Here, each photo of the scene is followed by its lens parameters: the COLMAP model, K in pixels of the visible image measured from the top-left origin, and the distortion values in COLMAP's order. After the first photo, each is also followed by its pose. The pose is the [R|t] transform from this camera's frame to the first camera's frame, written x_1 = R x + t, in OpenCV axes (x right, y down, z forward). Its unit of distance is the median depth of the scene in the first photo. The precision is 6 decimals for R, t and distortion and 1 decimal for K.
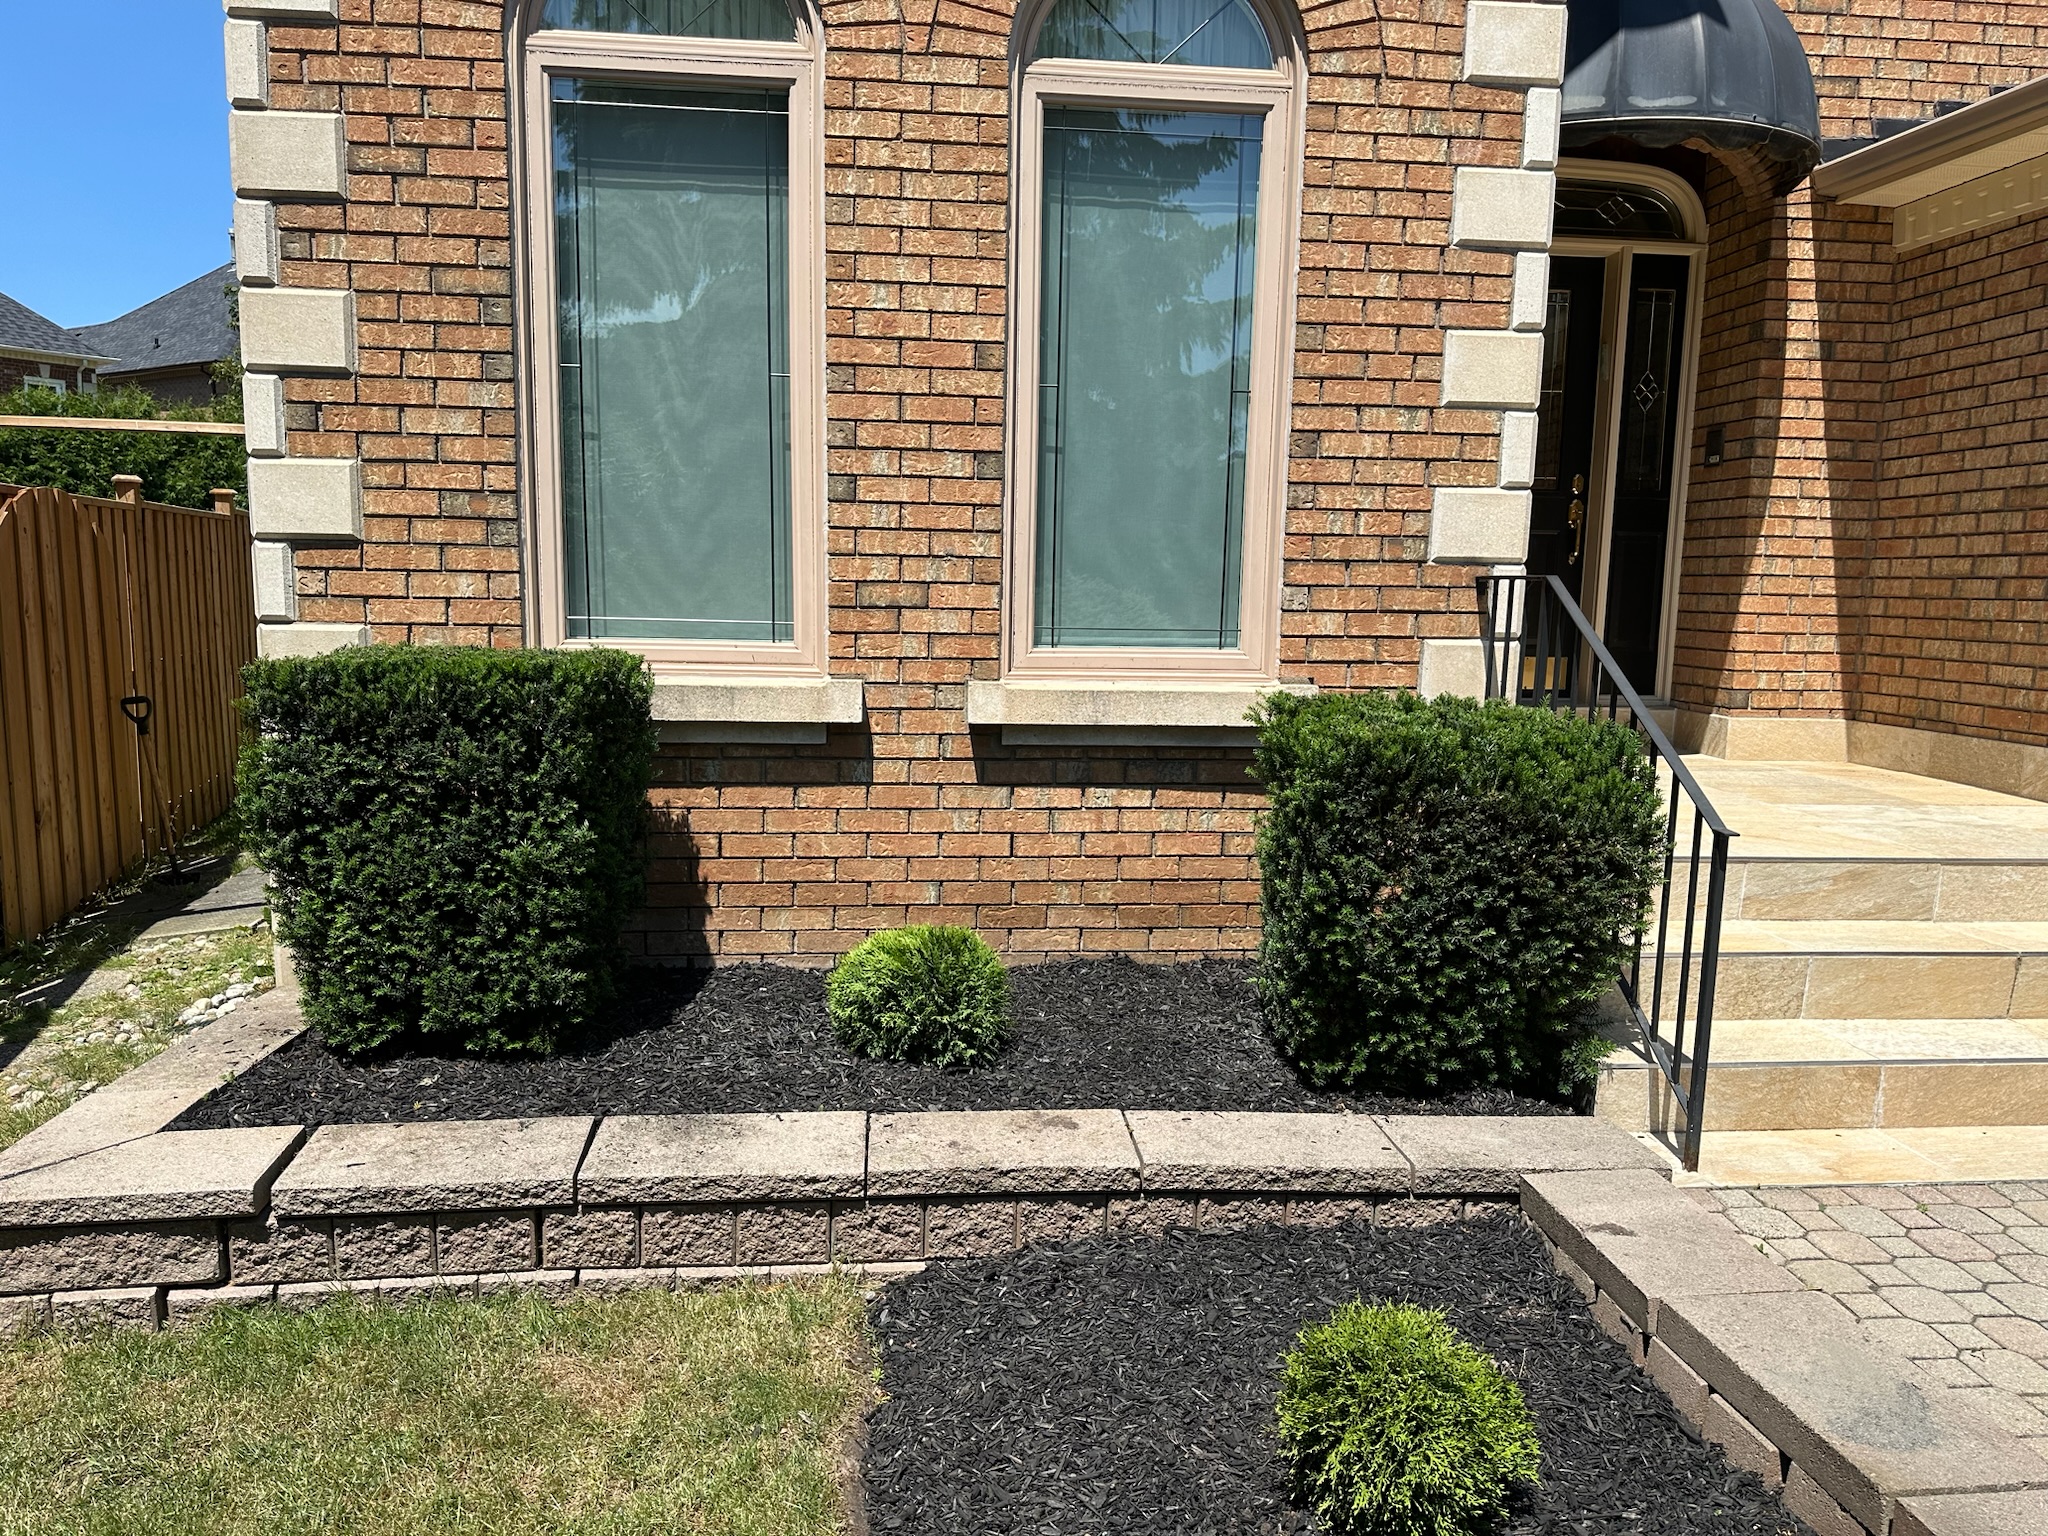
lens RADIAL K [[1442.7, 0, 1033.4], [0, 1442.7, 770.2], [0, 0, 1]] dist [0.103895, -0.189606]
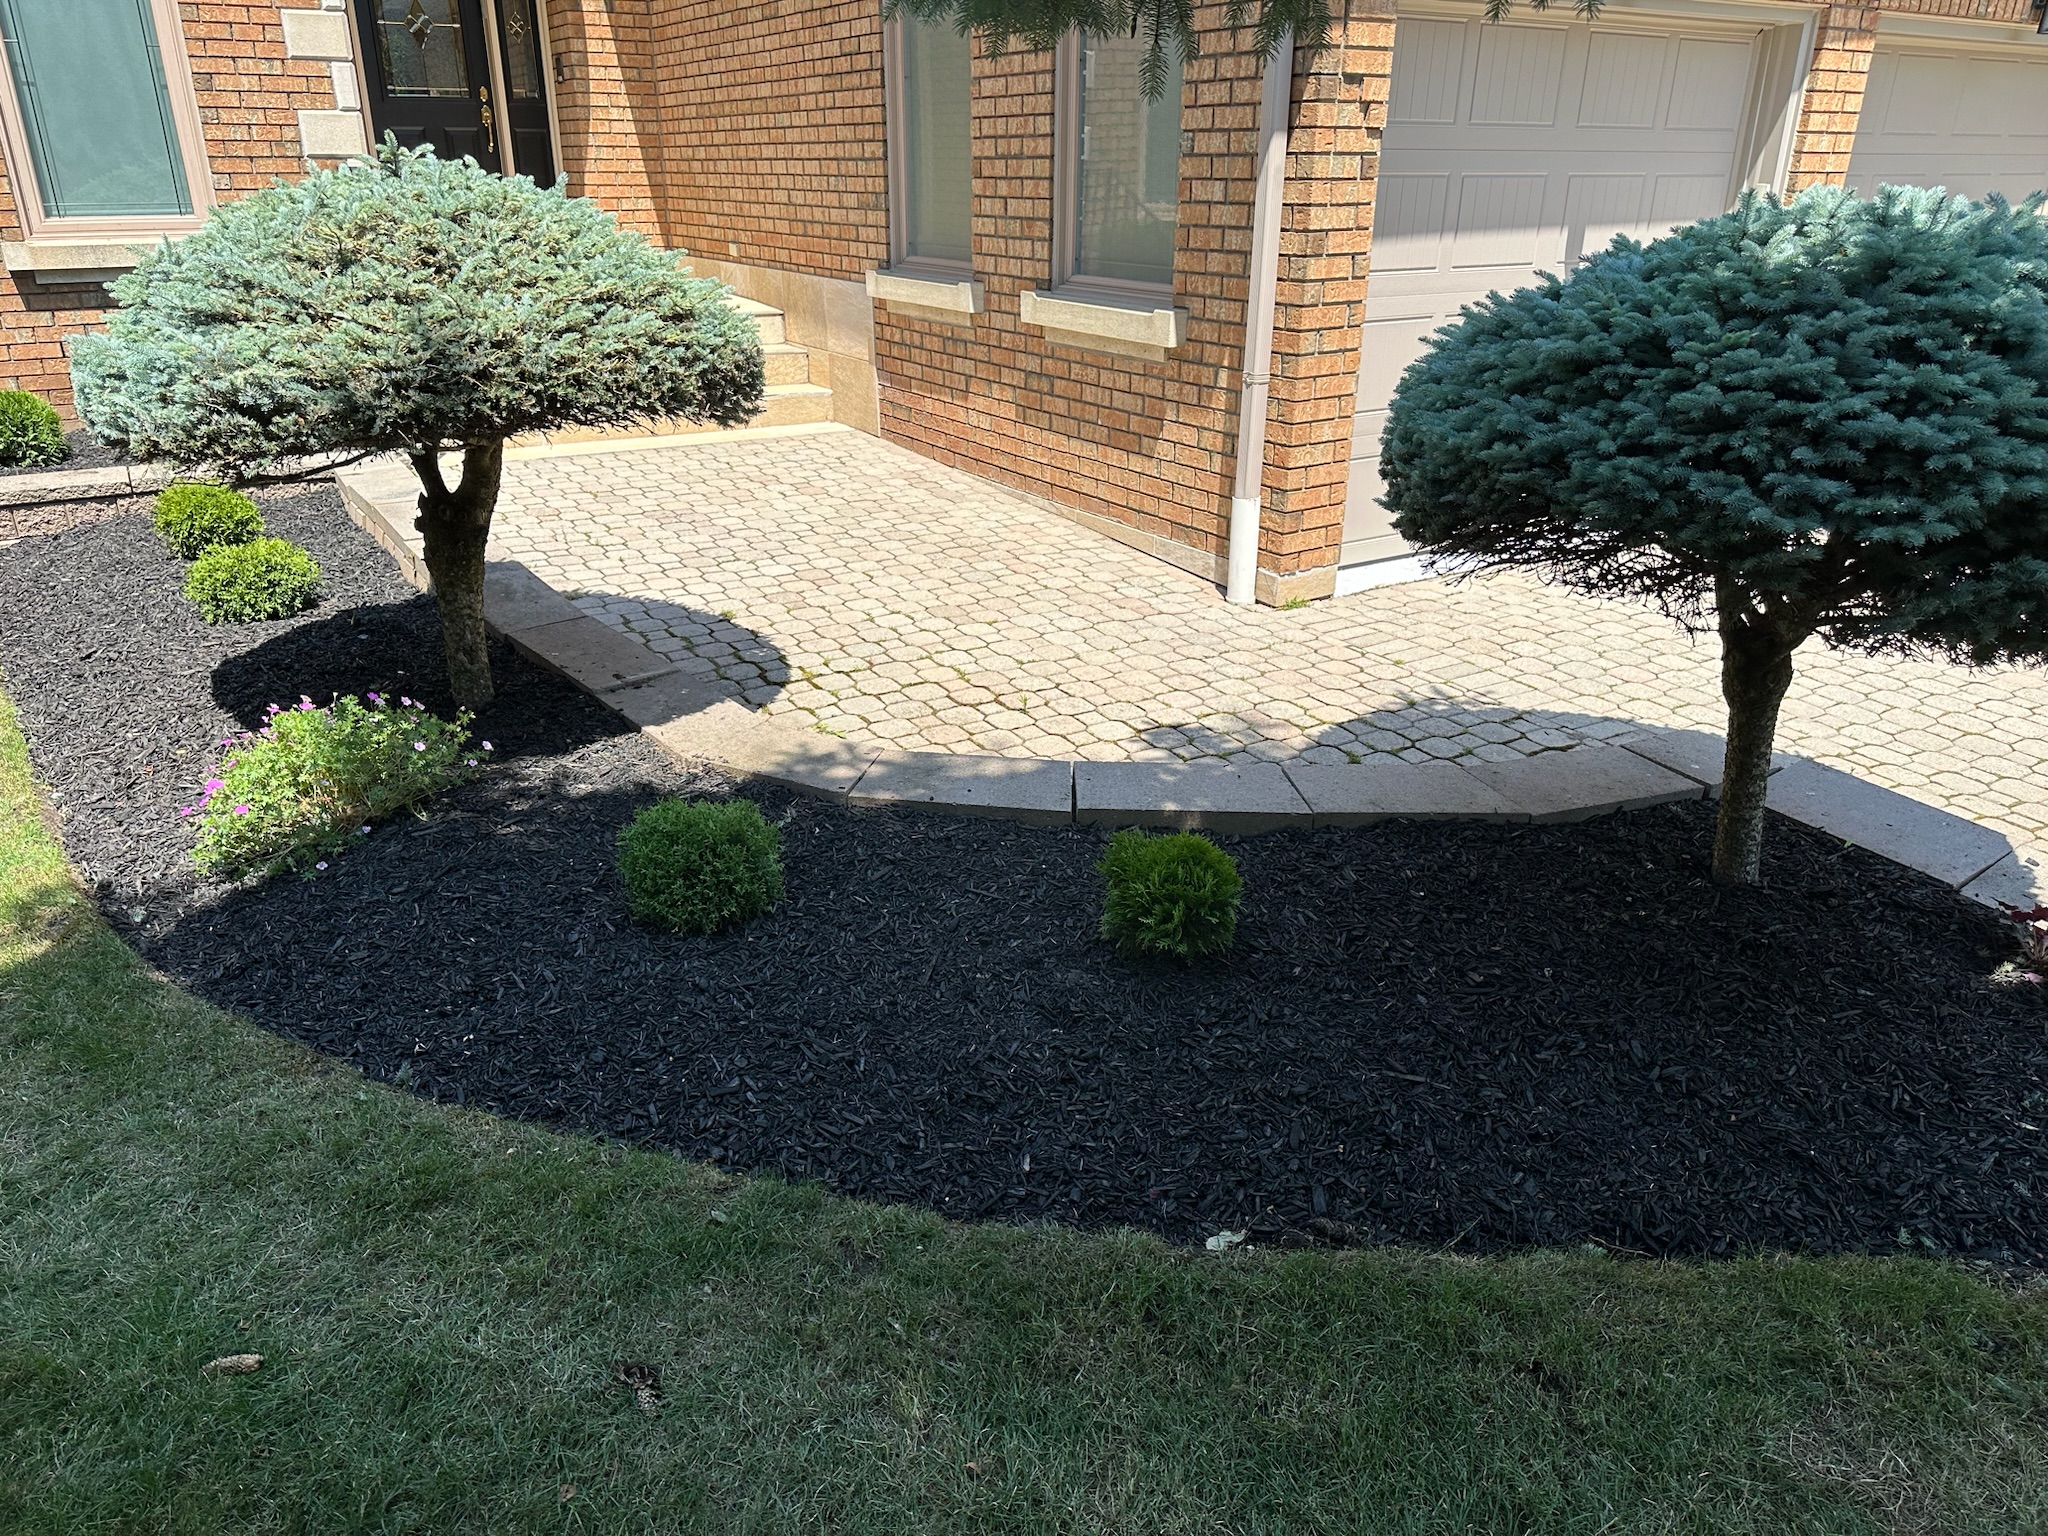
lens RADIAL K [[1423.4, 0, 1048.2], [0, 1423.4, 778.6], [0, 0, 1]] dist [0.043502, -0.054870]
pose [[0.891179, -0.189175, 0.412327, 0.221197], [0.063710, 0.952087, 0.299117, 0.102382], [-0.449157, -0.240298, 0.860532, -1.014770]]
